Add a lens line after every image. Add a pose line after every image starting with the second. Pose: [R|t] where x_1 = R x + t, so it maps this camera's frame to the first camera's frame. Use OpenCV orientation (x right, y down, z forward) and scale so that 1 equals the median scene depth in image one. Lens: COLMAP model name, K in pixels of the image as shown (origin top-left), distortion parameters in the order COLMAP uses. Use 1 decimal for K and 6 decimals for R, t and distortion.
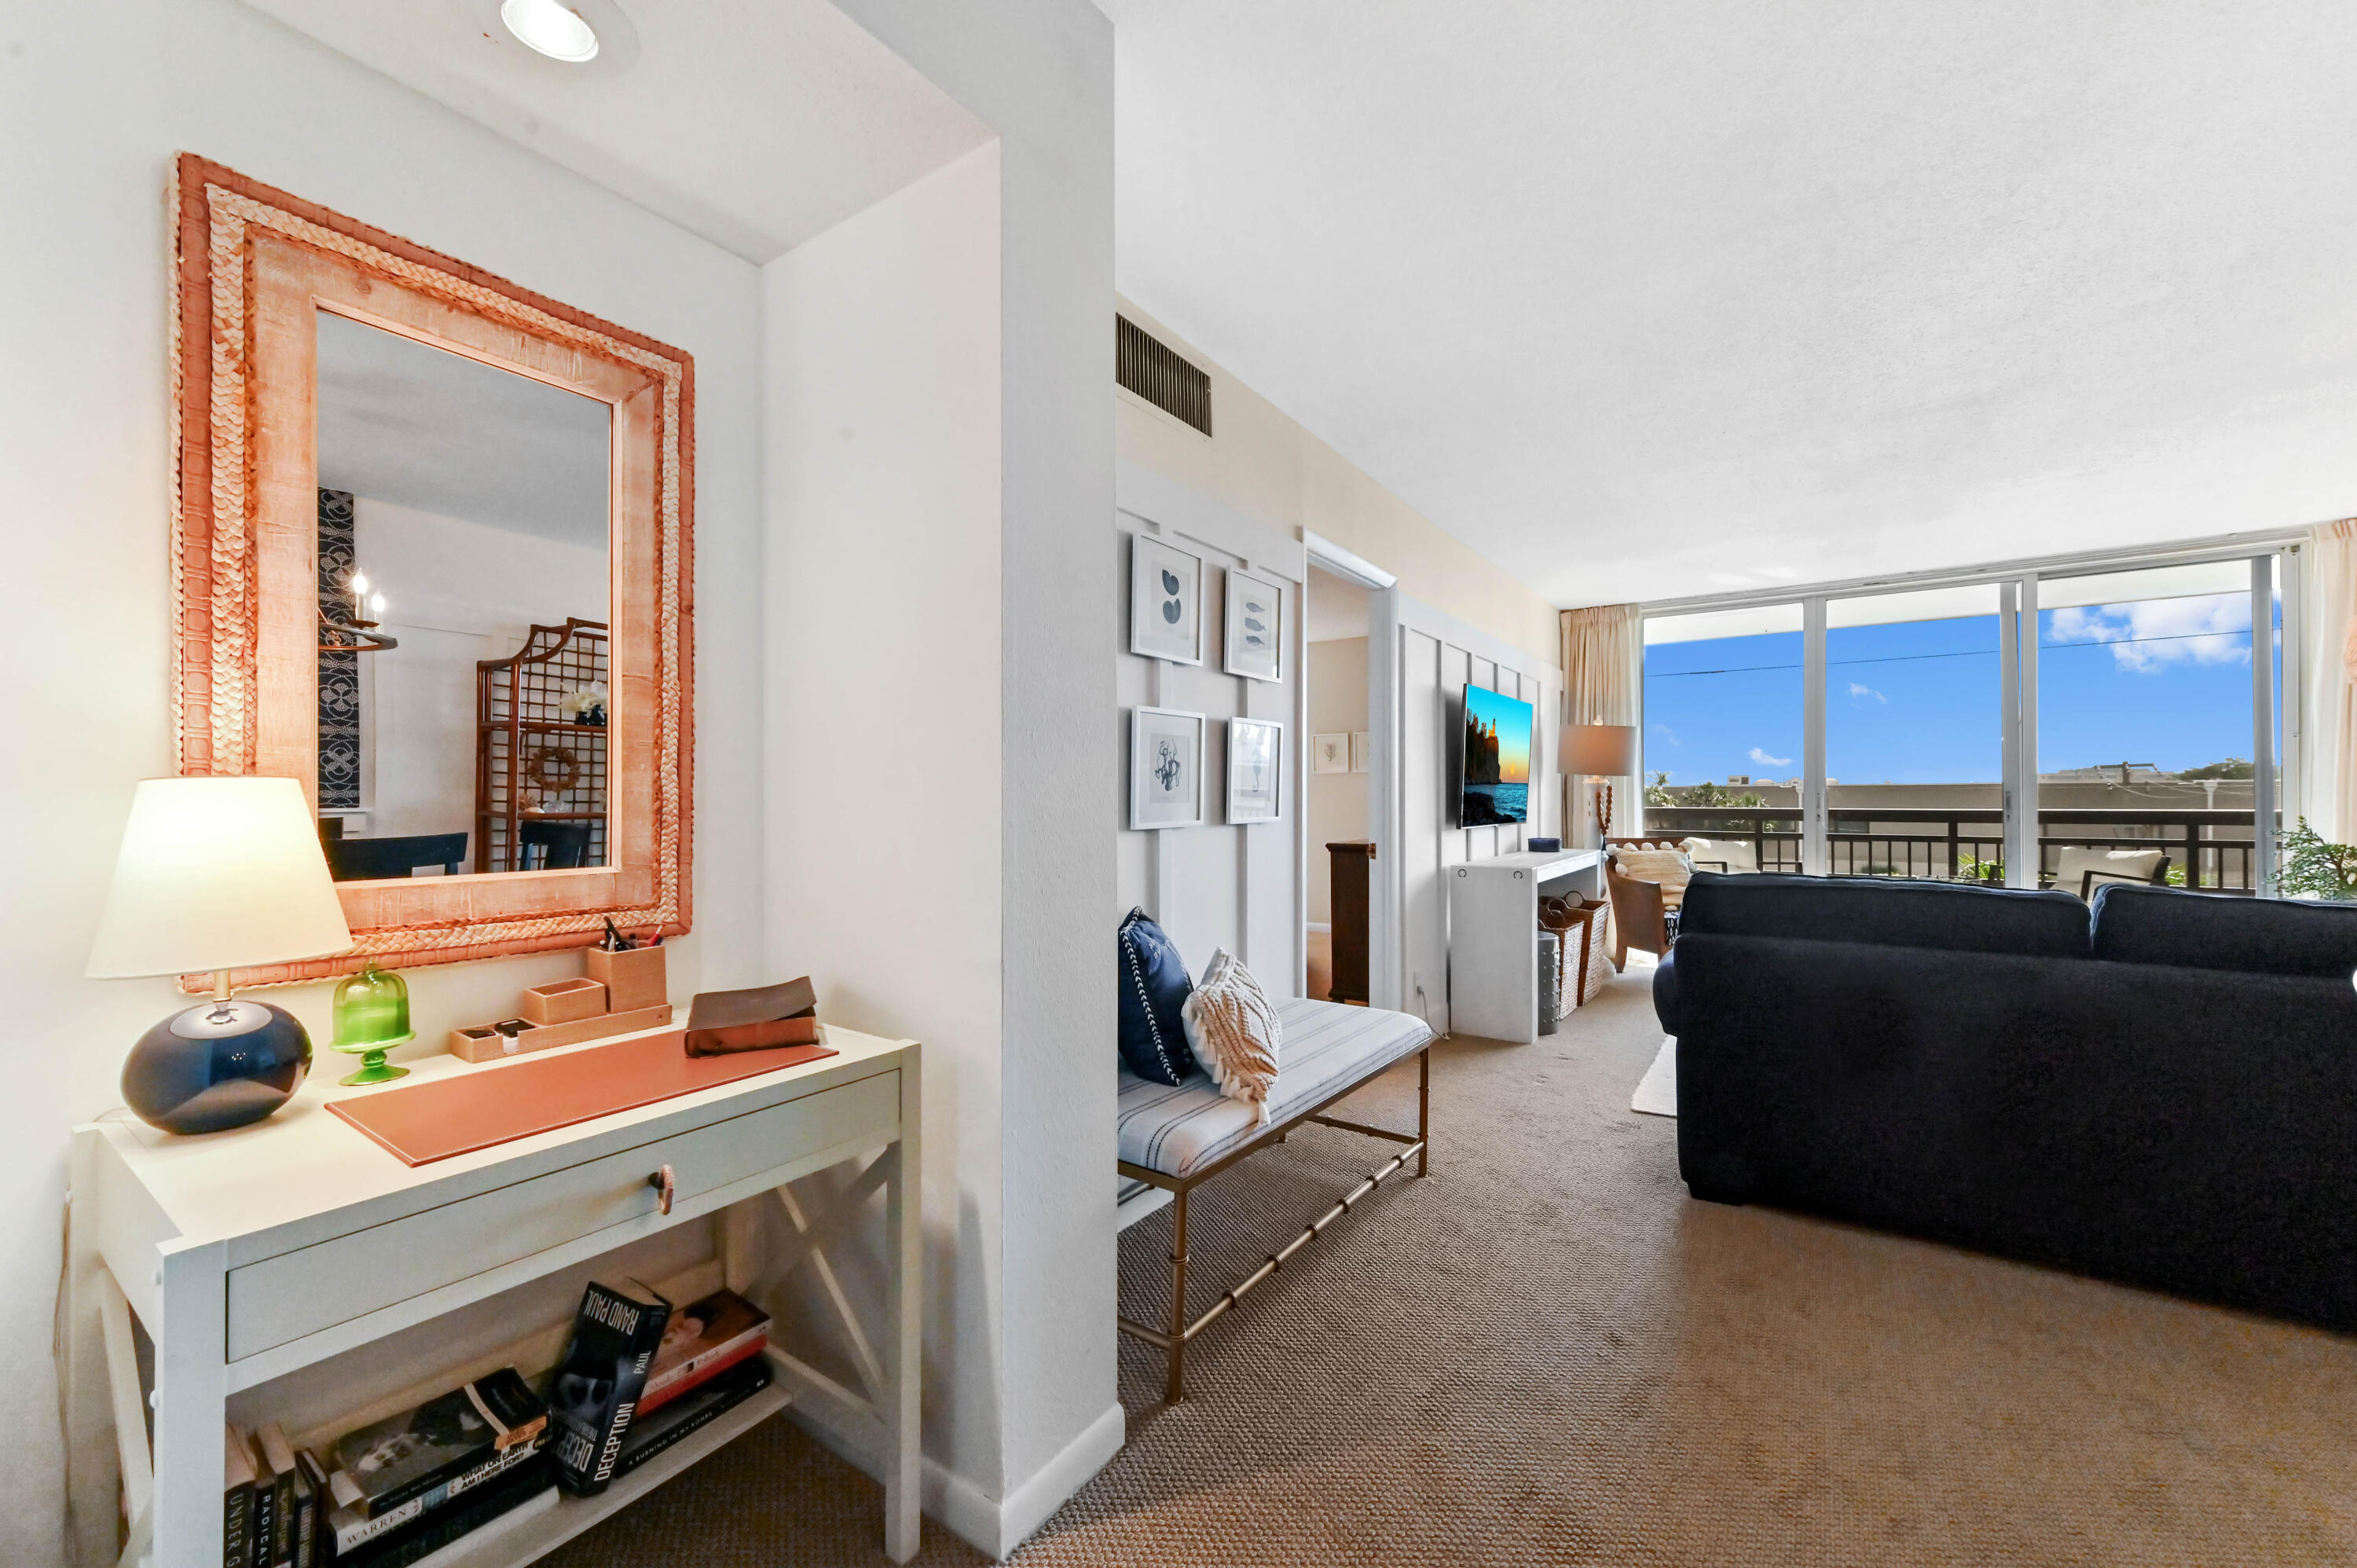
lens RADIAL K [[929.9, 0, 1171.2], [0, 929.9, 799.4], [0, 0, 1]] dist [0.015137, 0.001066]
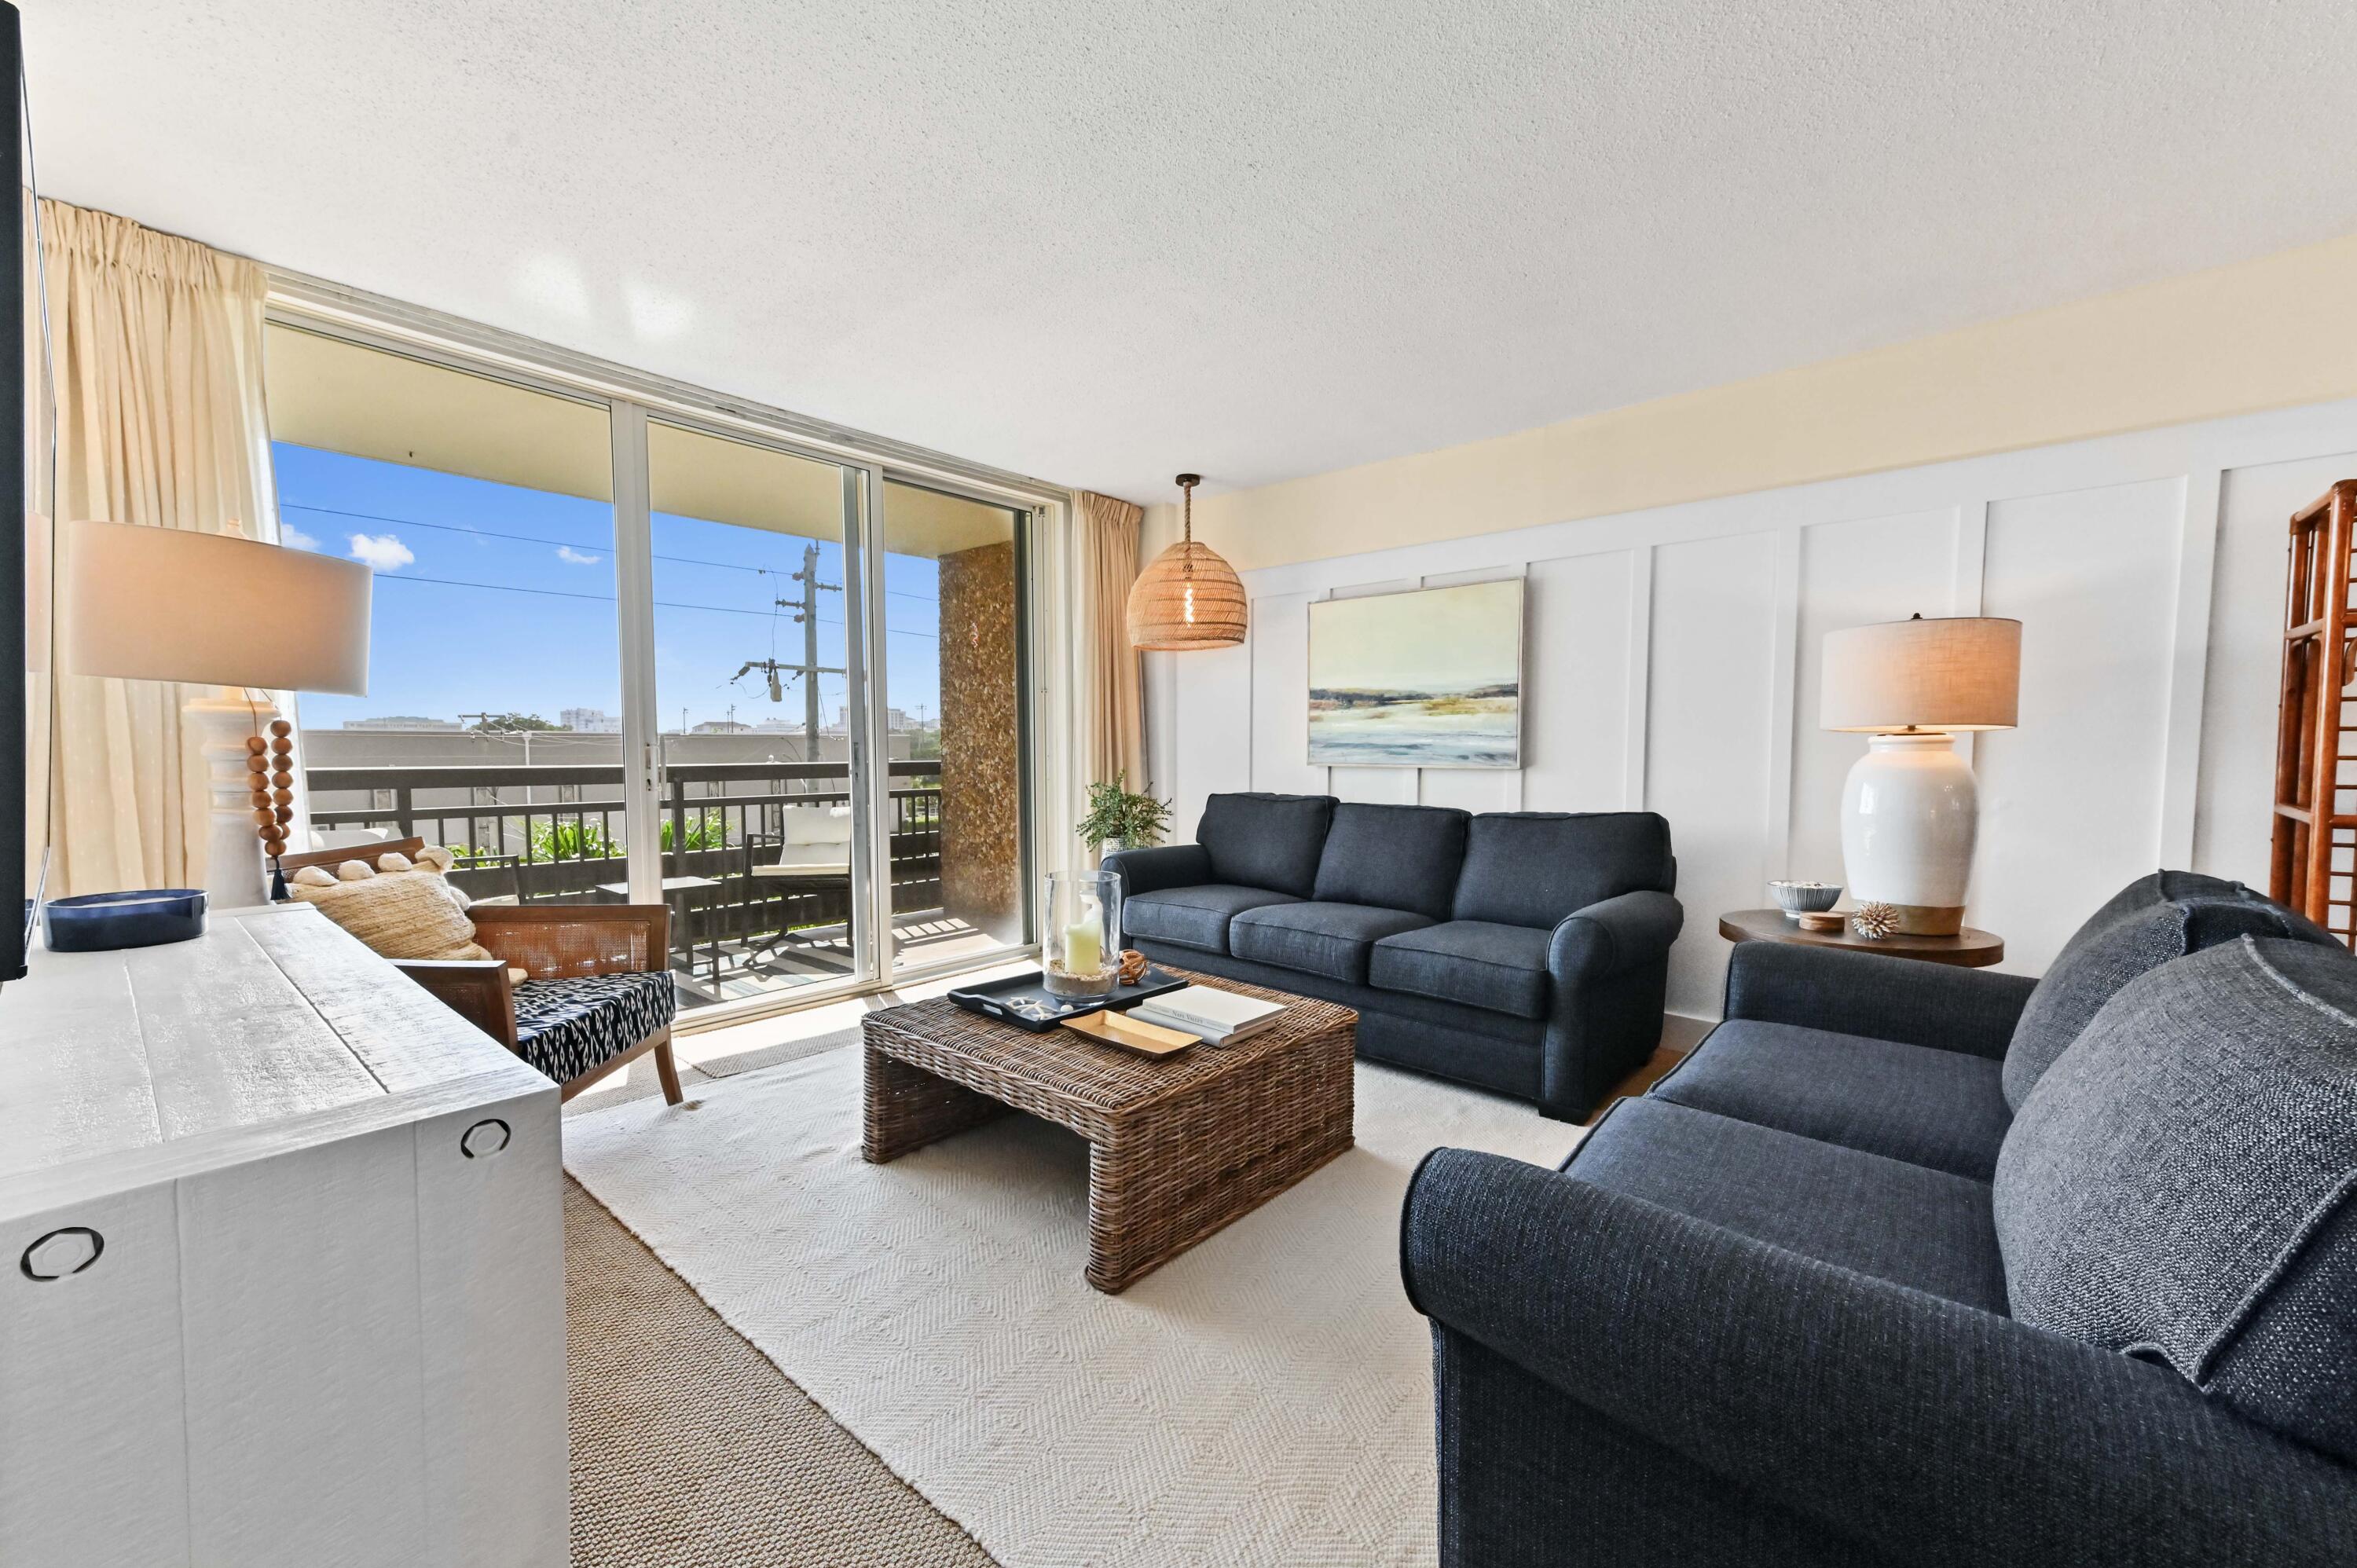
lens RADIAL K [[929.9, 0, 1172.4], [0, 929.9, 800.0], [0, 0, 1]] dist [0.015137, 0.001066]
pose [[0.110150, -0.054926, 0.992396, 0.139415], [-0.001731, 0.998460, 0.055454, -0.004207], [-0.993913, -0.007826, 0.109885, 0.615033]]
